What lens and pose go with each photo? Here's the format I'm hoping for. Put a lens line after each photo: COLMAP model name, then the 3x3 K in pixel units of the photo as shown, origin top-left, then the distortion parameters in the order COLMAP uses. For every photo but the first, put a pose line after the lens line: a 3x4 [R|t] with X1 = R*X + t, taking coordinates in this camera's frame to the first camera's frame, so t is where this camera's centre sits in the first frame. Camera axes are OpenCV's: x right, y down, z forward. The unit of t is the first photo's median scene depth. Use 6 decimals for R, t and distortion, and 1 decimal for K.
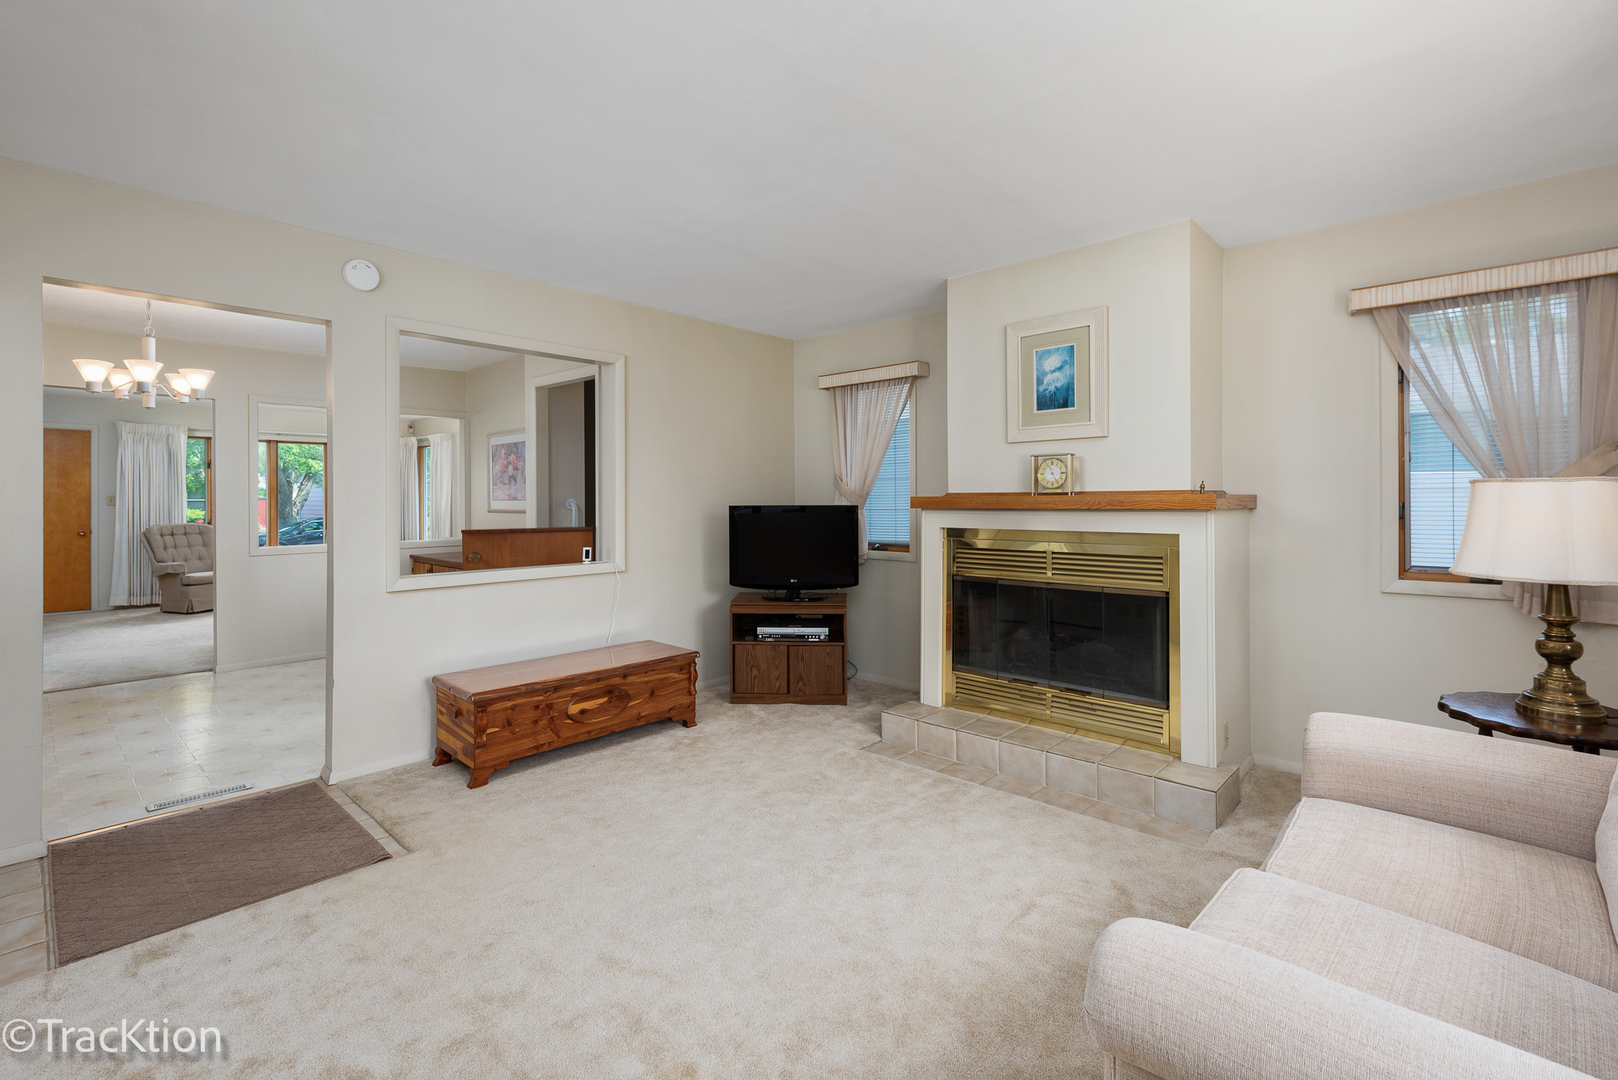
lens RADIAL K [[721.9, 0, 815.8], [0, 721.9, 493.2], [0, 0, 1]] dist [0.016745, -0.000766]
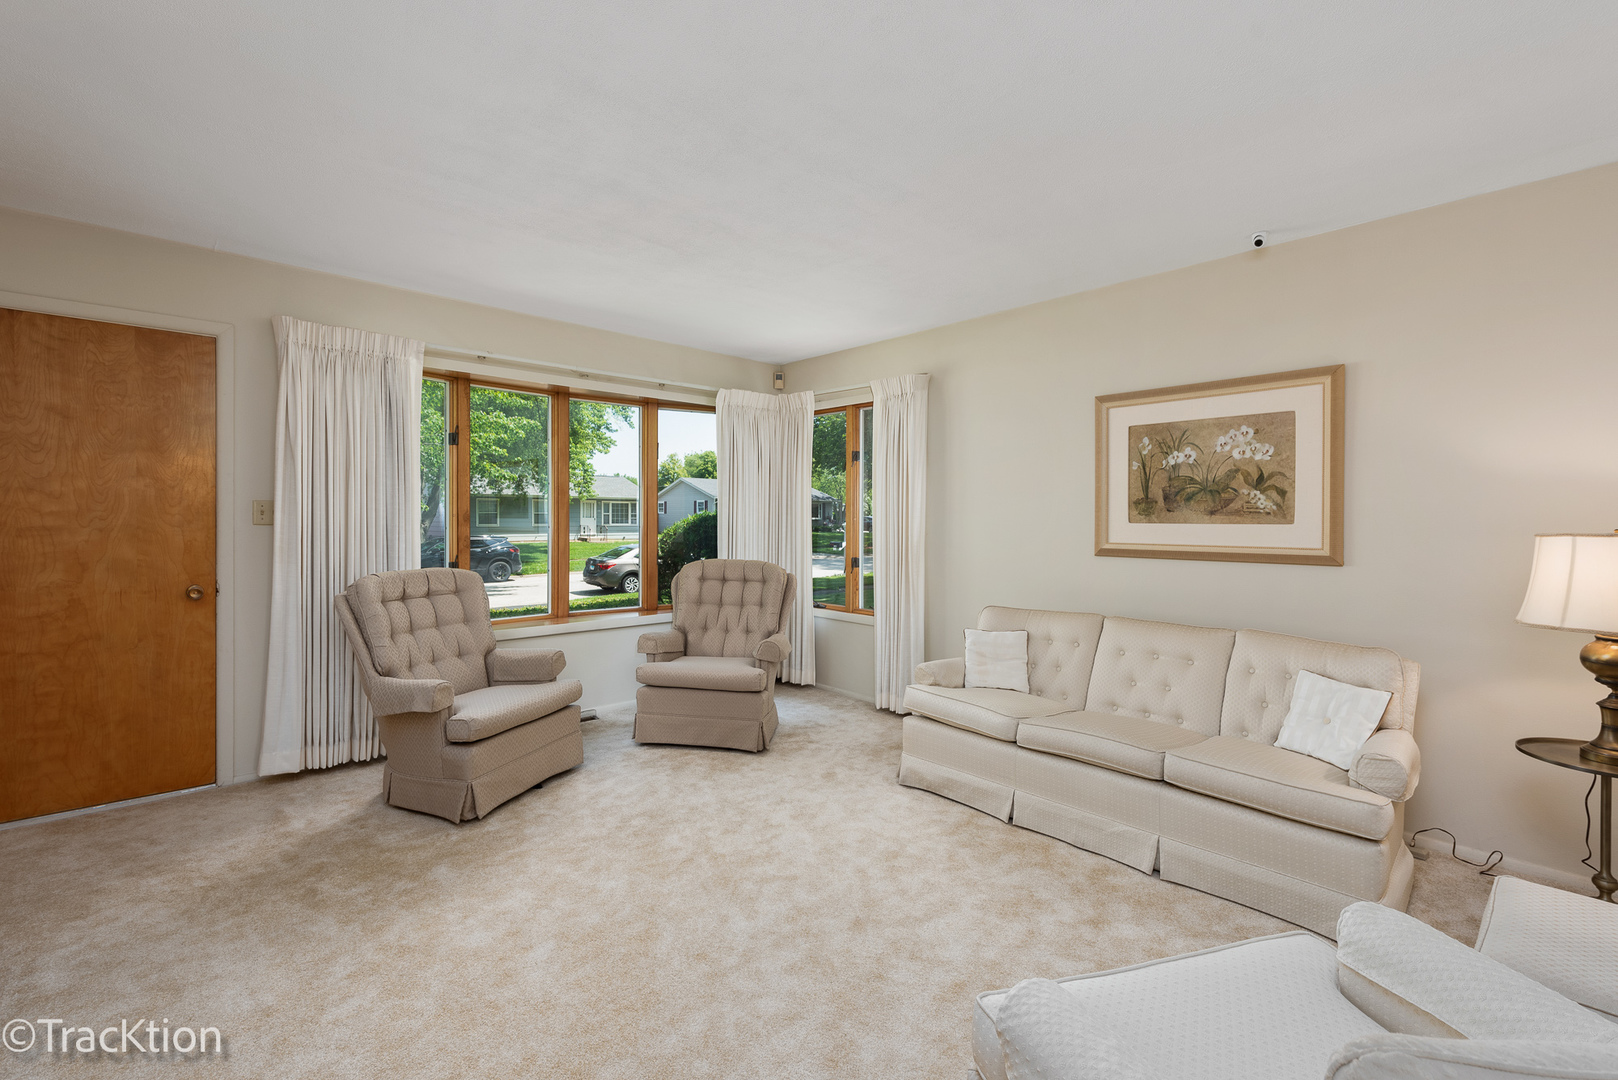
lens RADIAL K [[721.9, 0, 831.9], [0, 721.9, 519.9], [0, 0, 1]] dist [0.016745, -0.000766]
pose [[0.997253, 0.009229, -0.073497, -1.433993], [-0.008702, 0.999934, 0.007487, 0.020155], [0.073562, -0.006827, 0.997267, 1.439238]]
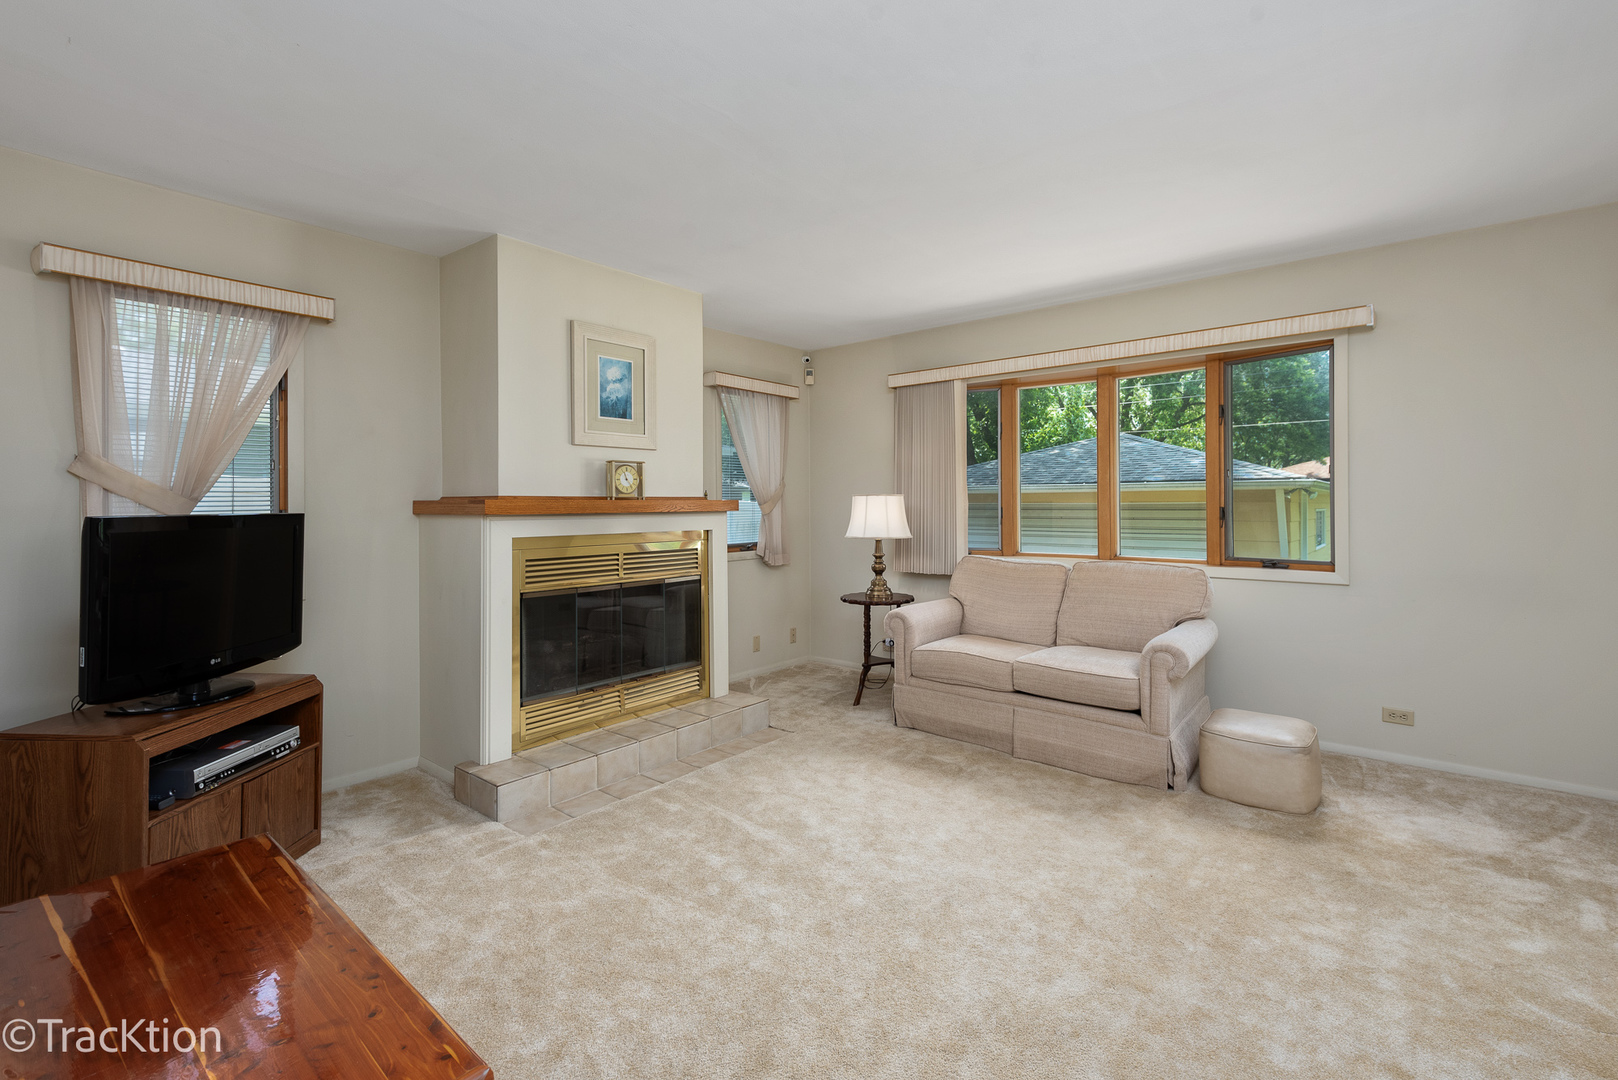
lens RADIAL K [[721.9, 0, 803.3], [0, 721.9, 507.0], [0, 0, 1]] dist [0.016745, -0.000766]
pose [[-0.045835, 0.003391, 0.998943, -0.666125], [-0.001382, 0.999993, -0.003458, 0.014705], [-0.998948, -0.001539, -0.045830, 0.709037]]
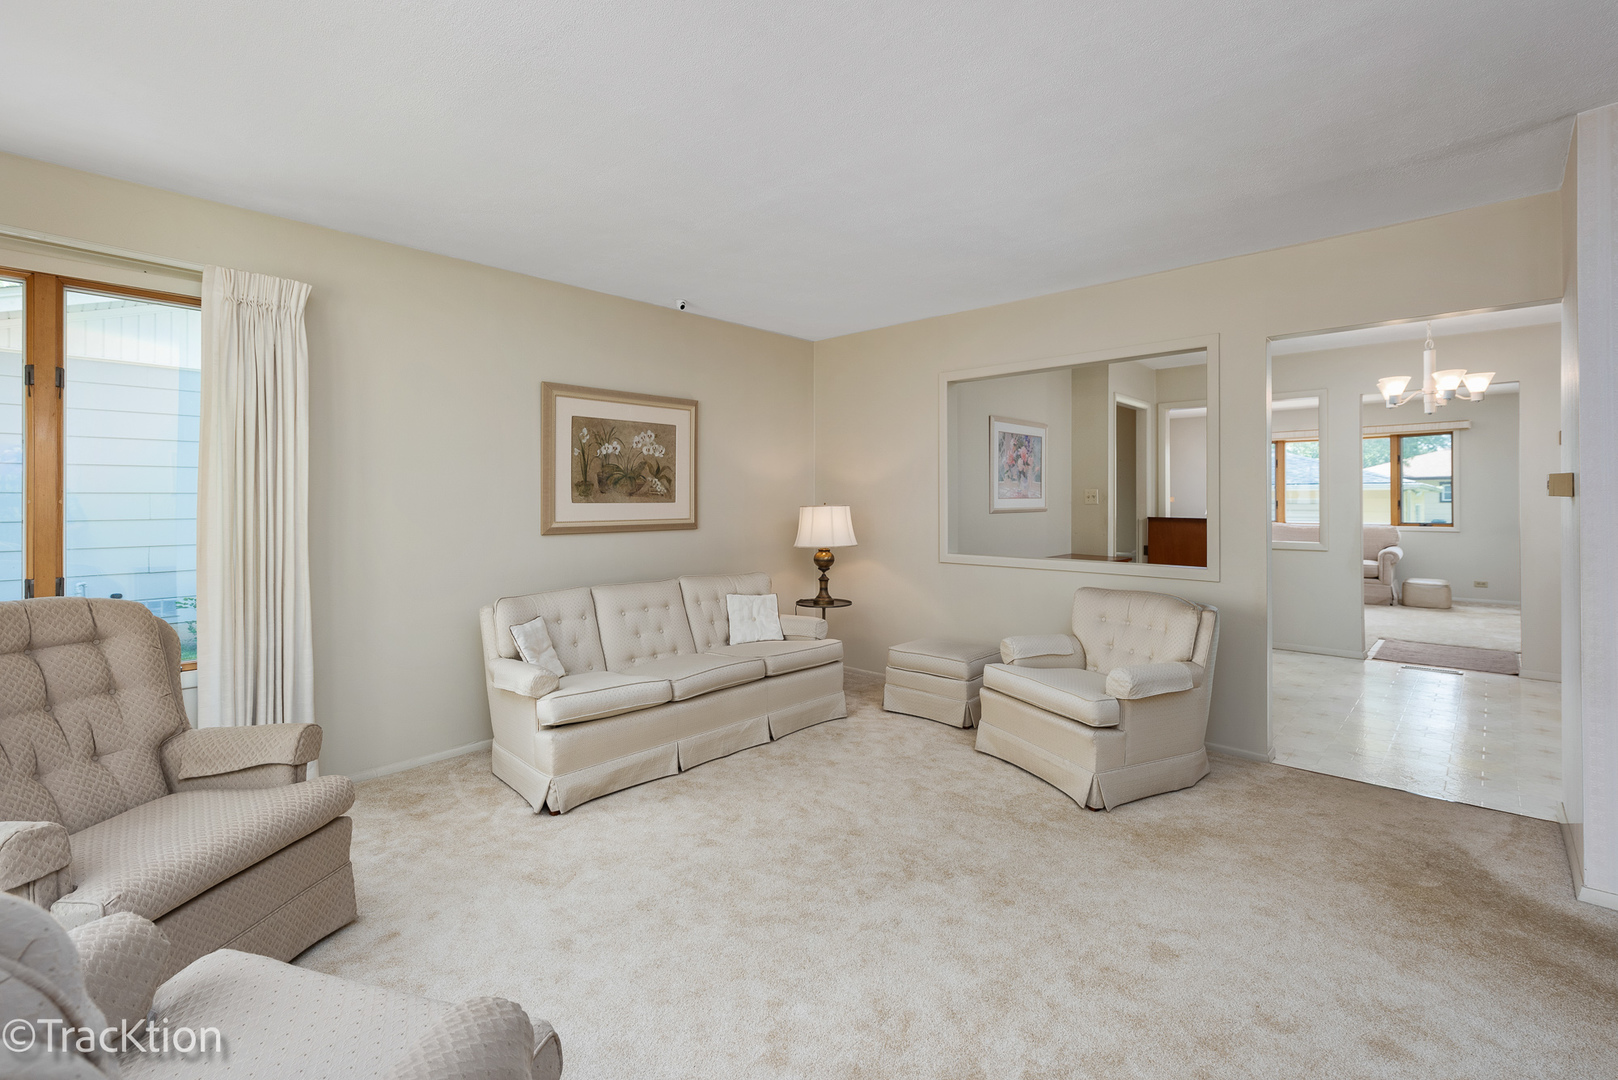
lens RADIAL K [[721.9, 0, 794.8], [0, 721.9, 498.1], [0, 0, 1]] dist [0.016745, -0.000766]
pose [[0.017231, 0.004092, 0.999843, -2.096701], [-0.005430, 0.999977, -0.003999, 0.022759], [-0.999837, -0.005360, 0.017252, 2.015139]]
